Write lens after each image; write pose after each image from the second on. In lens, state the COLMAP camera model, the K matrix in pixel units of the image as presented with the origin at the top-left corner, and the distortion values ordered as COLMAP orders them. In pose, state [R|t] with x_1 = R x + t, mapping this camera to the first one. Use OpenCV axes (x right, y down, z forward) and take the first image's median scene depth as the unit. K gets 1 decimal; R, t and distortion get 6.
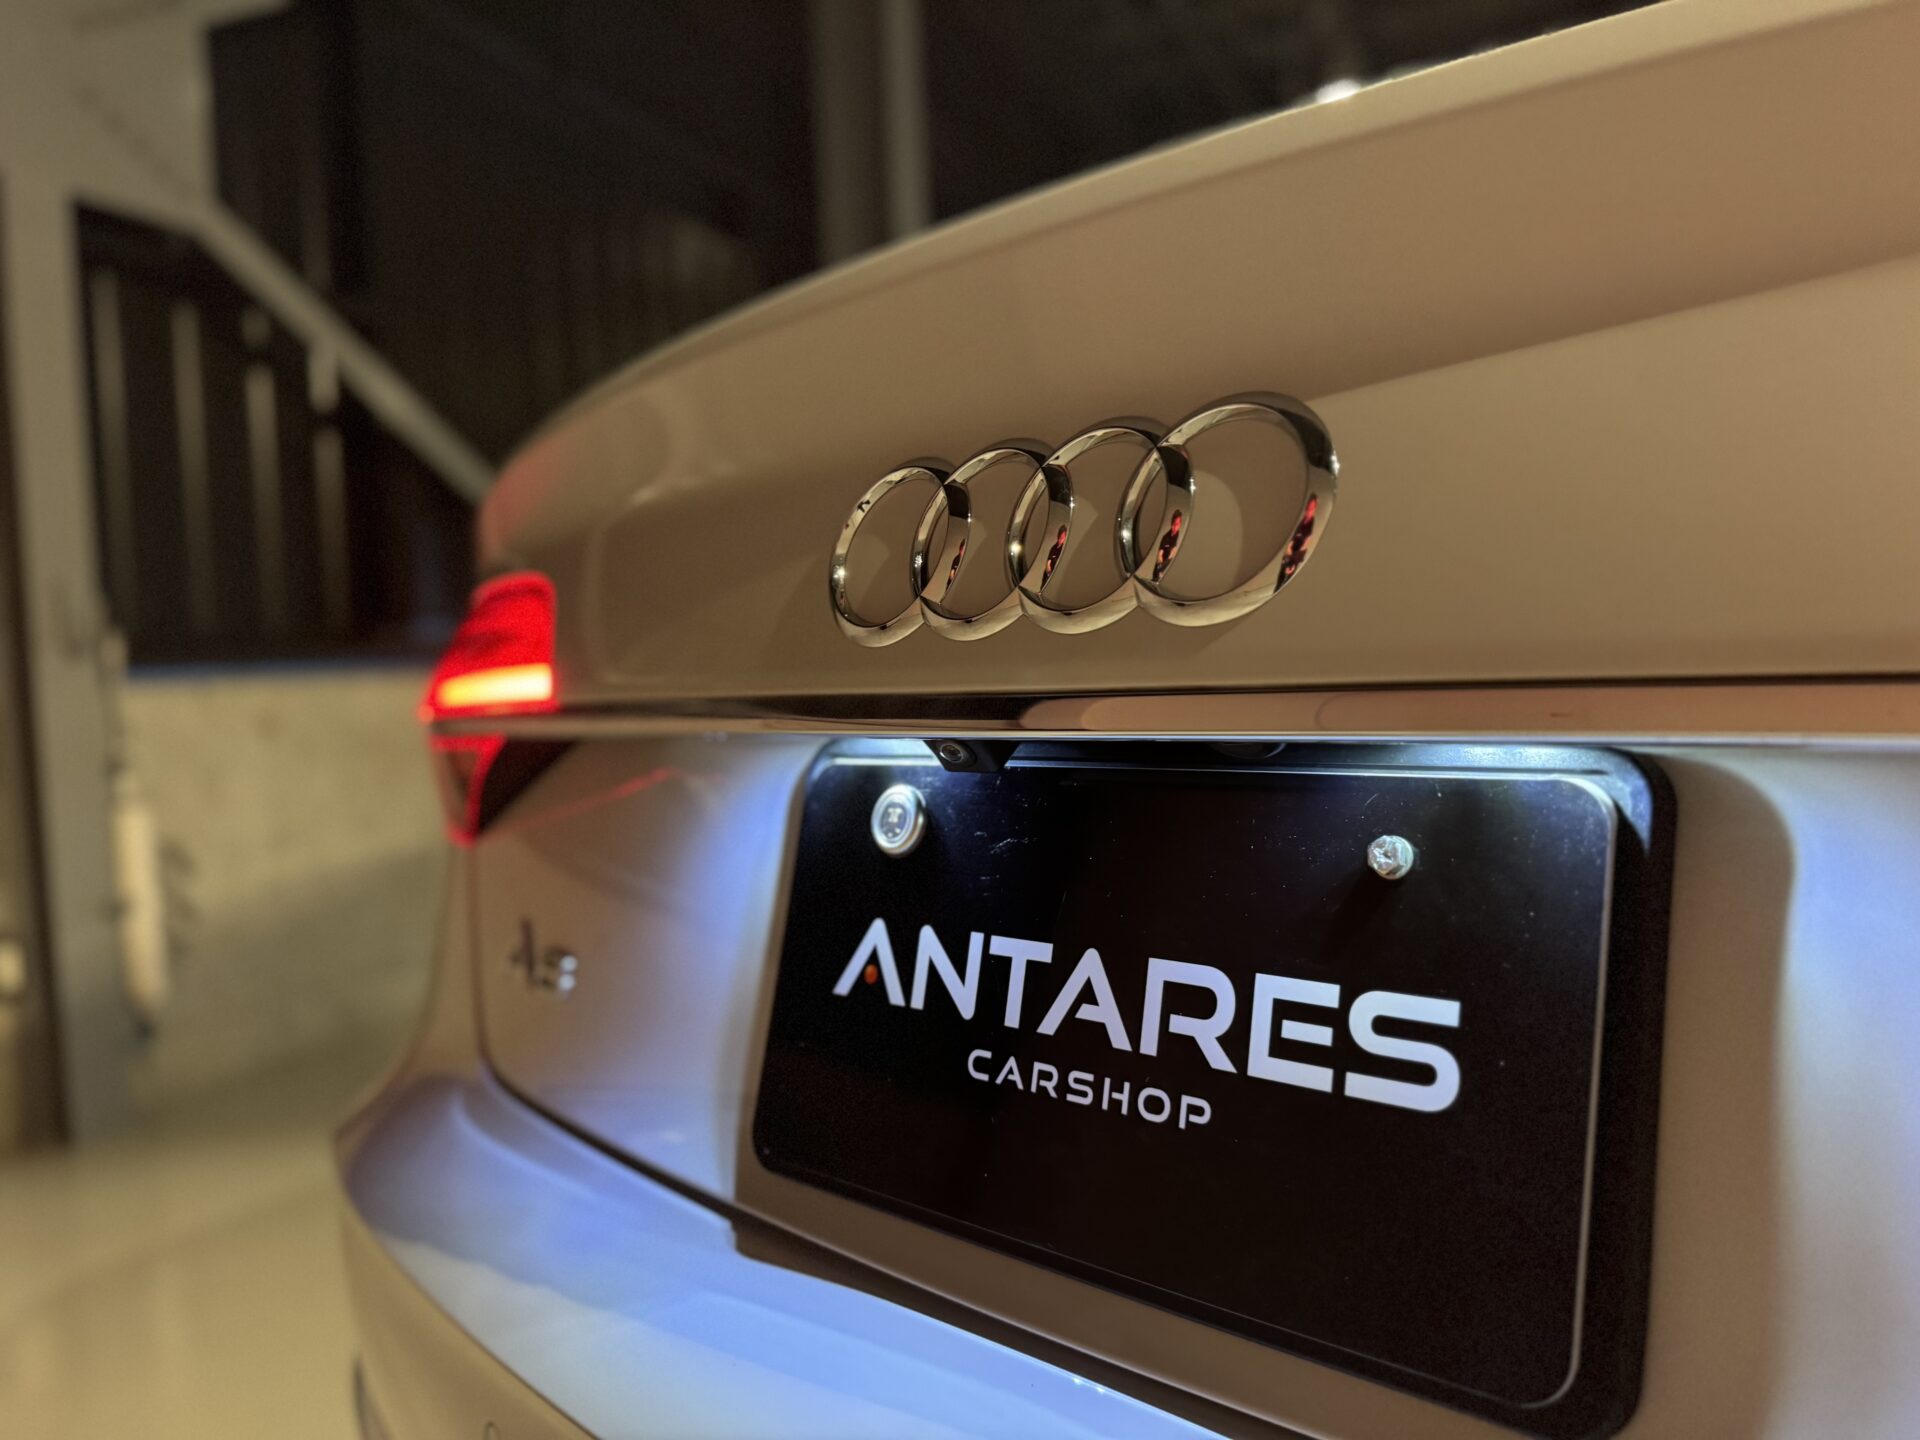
lens RADIAL K [[1379.2, 0, 956.7], [0, 1379.2, 720.0], [0, 0, 1]] dist [0.081864, -0.109481]
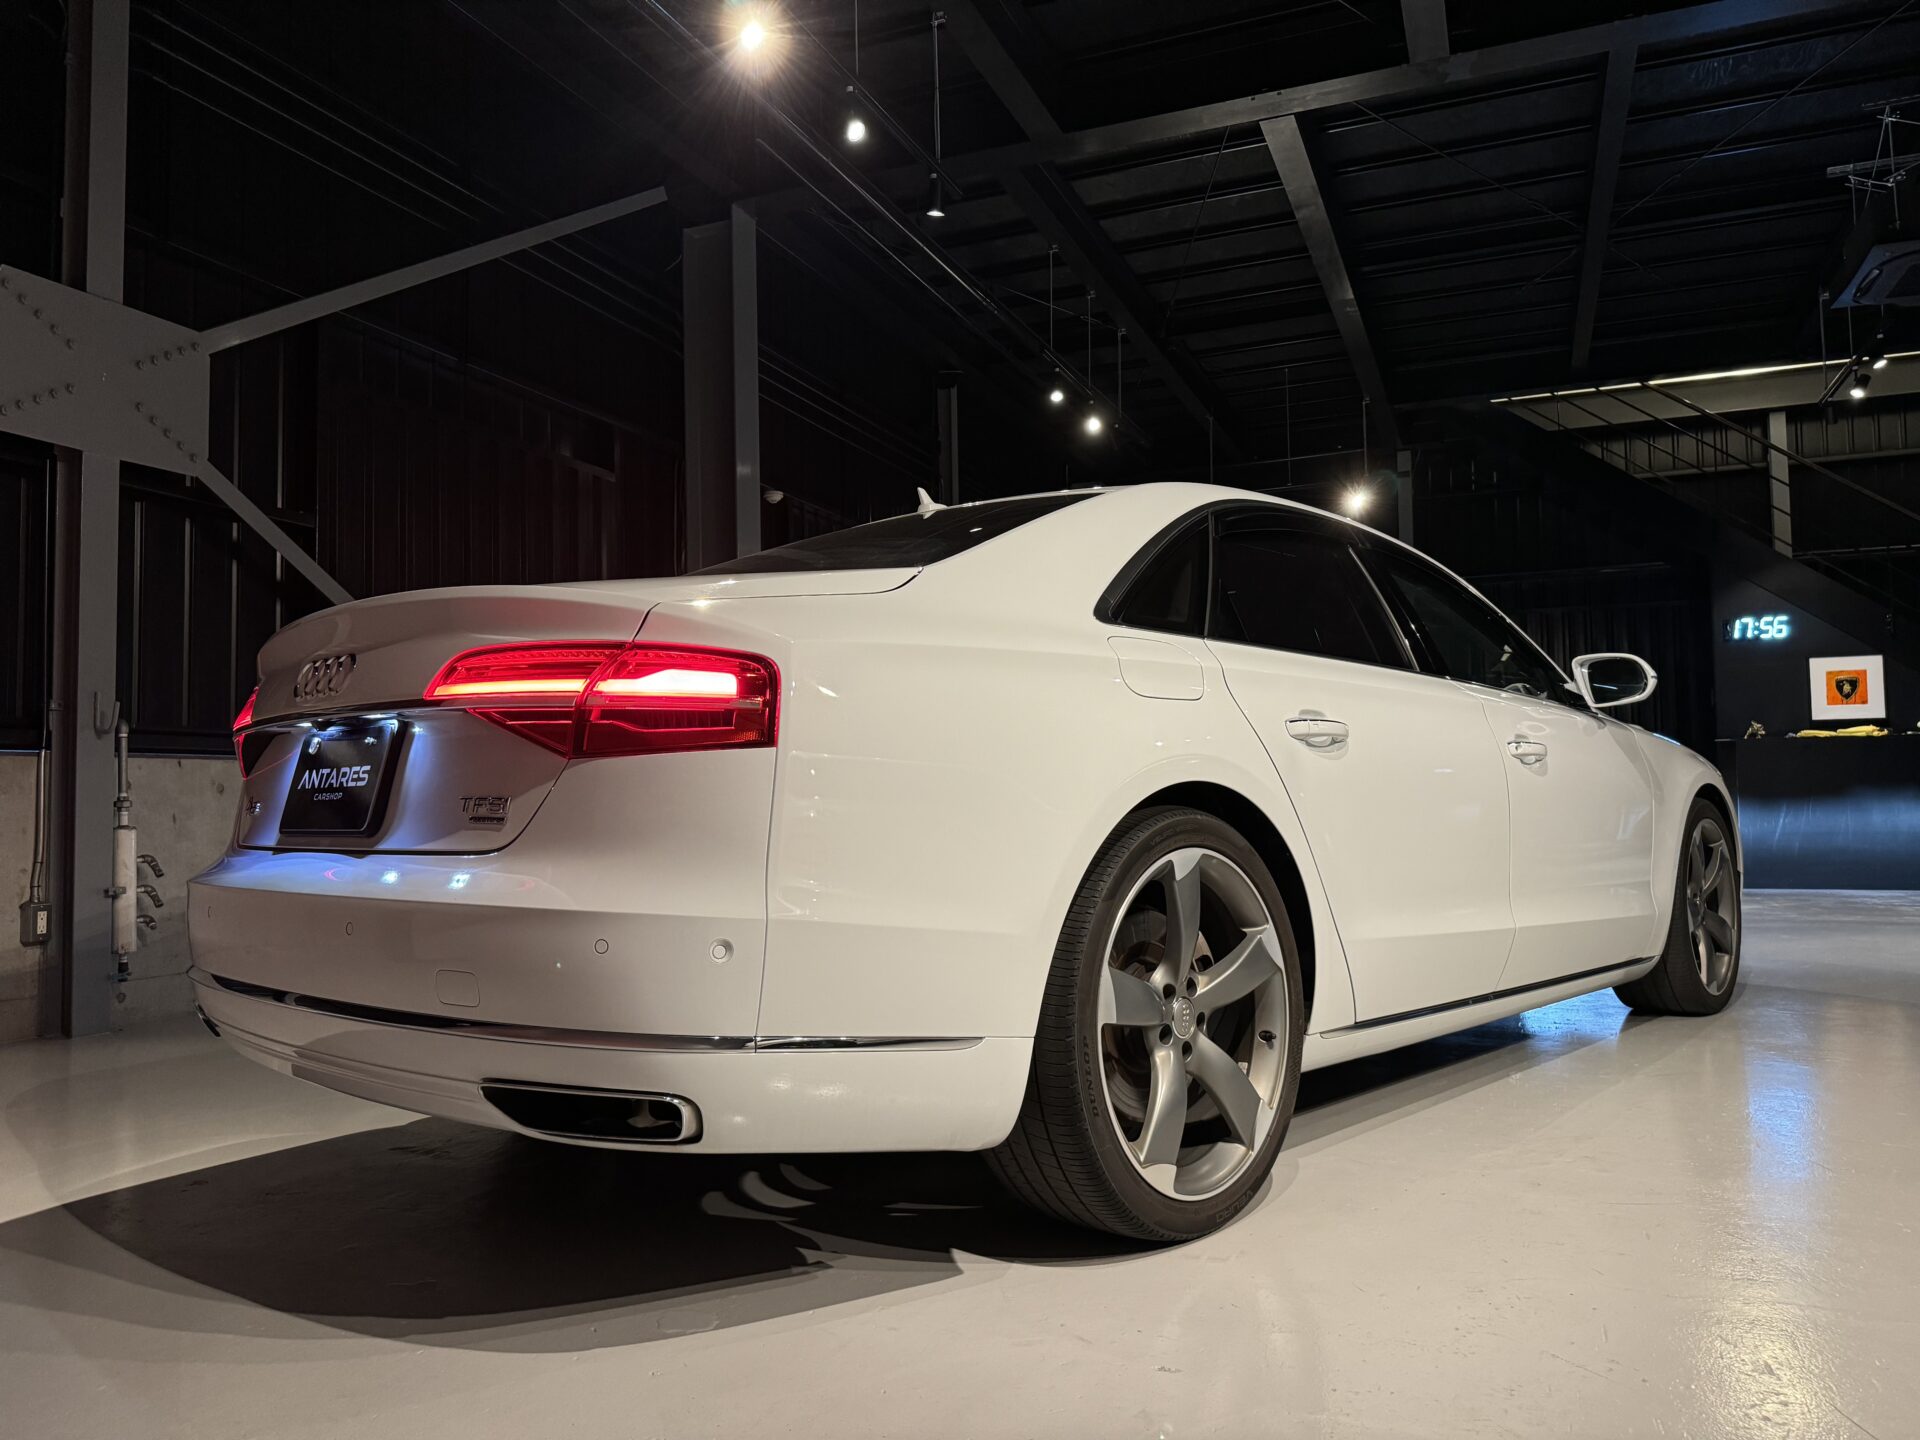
lens RADIAL K [[1354.8, 0, 957.6], [0, 1354.8, 708.1], [0, 0, 1]] dist [0.028114, -0.045628]
pose [[0.999675, 0.023484, 0.009949, 2.075685], [-0.022249, 0.993690, -0.109933, 0.409413], [-0.012468, 0.109676, 0.993889, -3.478428]]
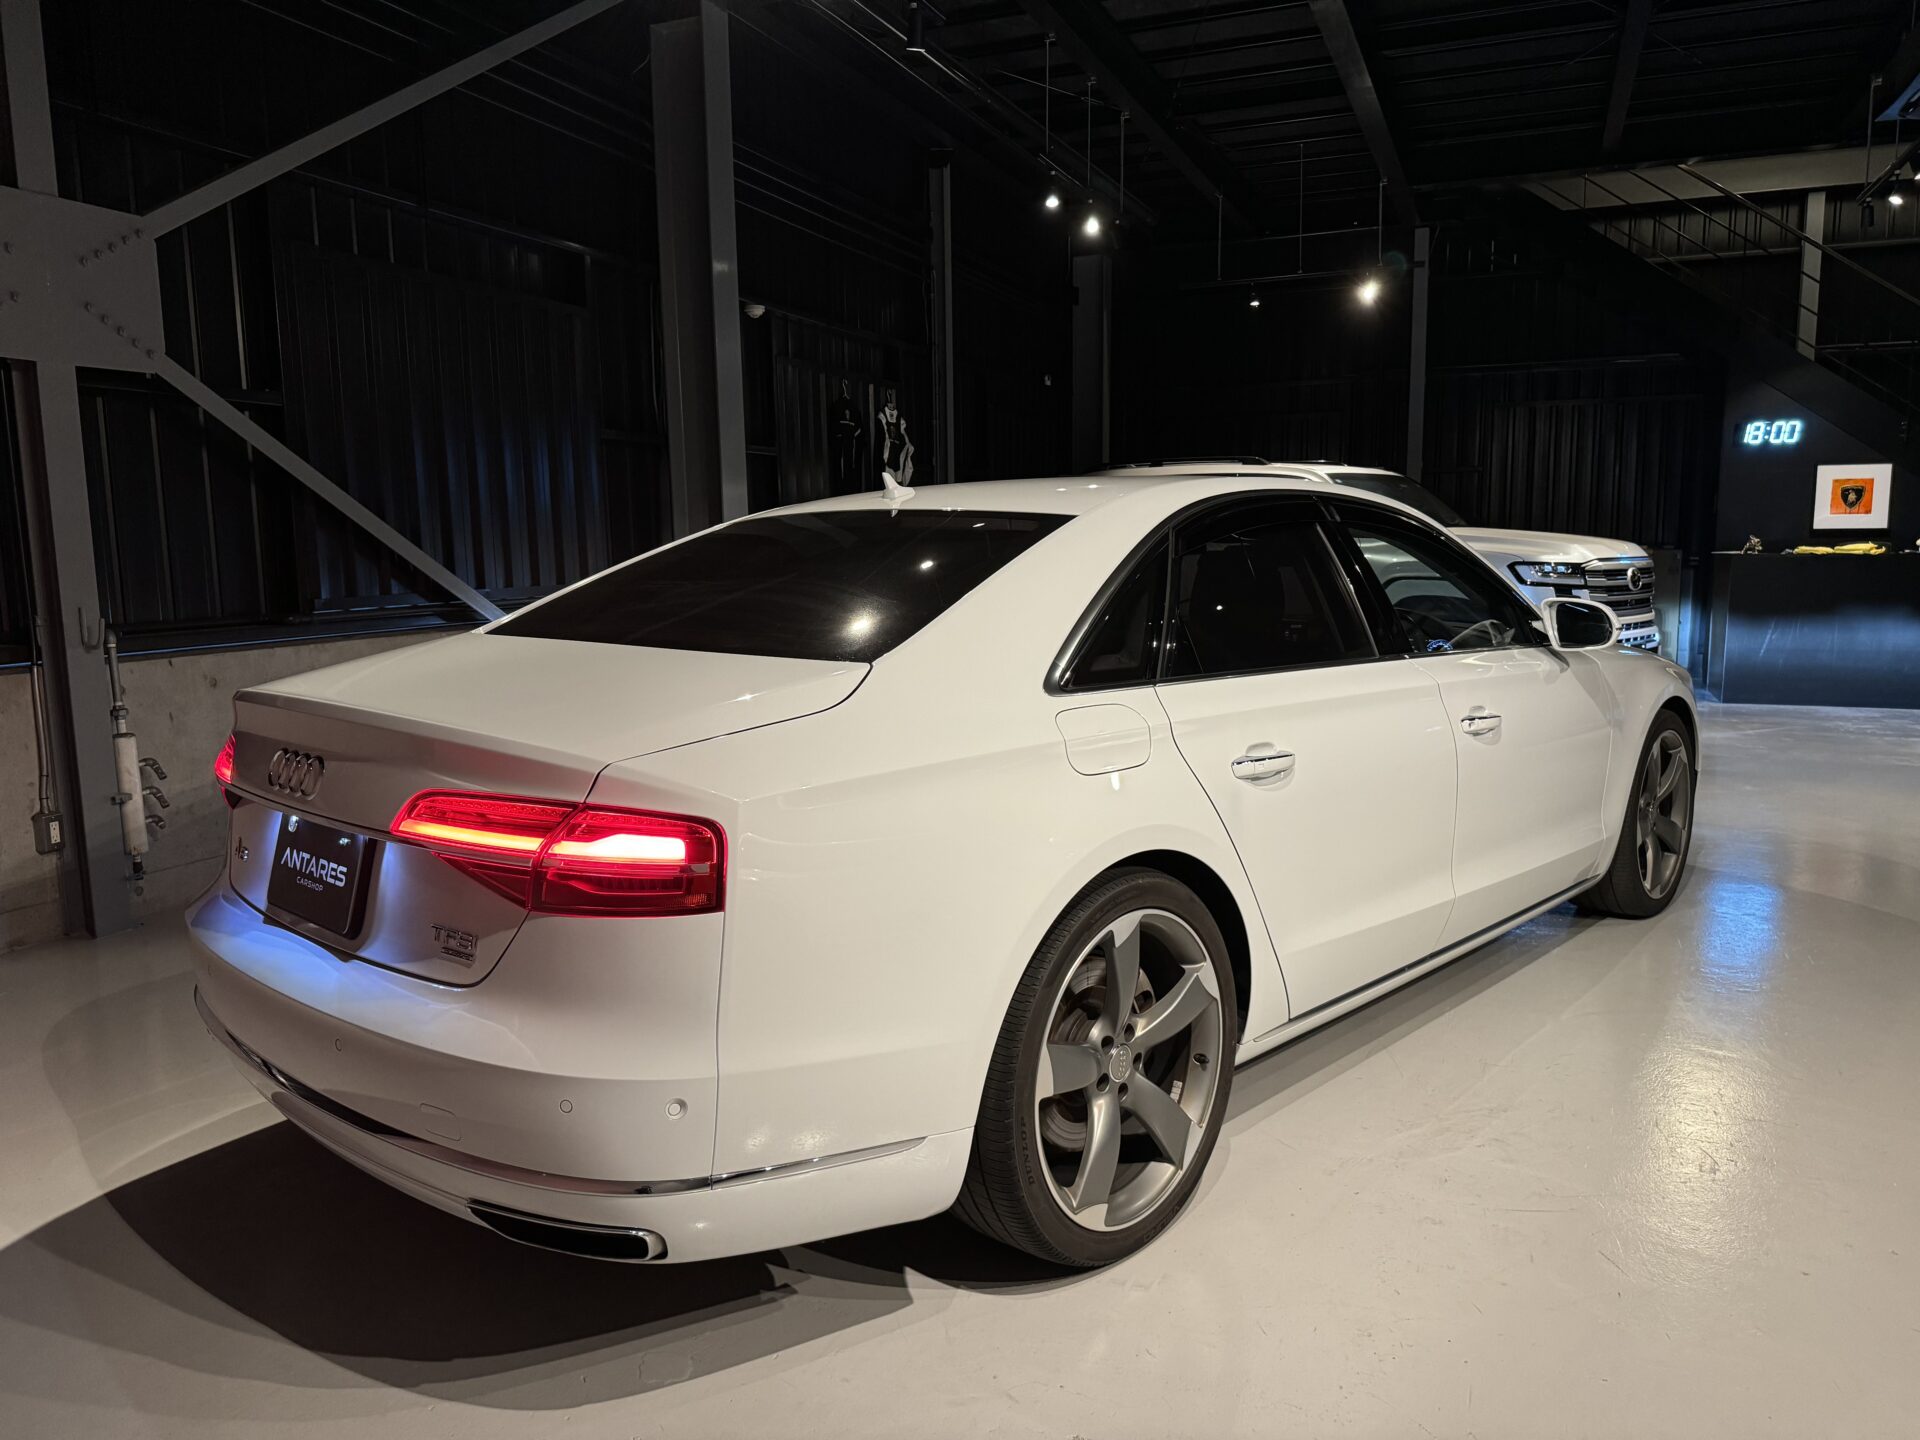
lens RADIAL K [[1367.4, 0, 956.7], [0, 1367.4, 703.0], [0, 0, 1]] dist [0.006518, -0.020743]
pose [[0.999711, 0.021706, 0.010323, 2.235857], [-0.022492, 0.996267, 0.083340, -0.800746], [-0.008475, -0.083548, 0.996468, -3.666348]]
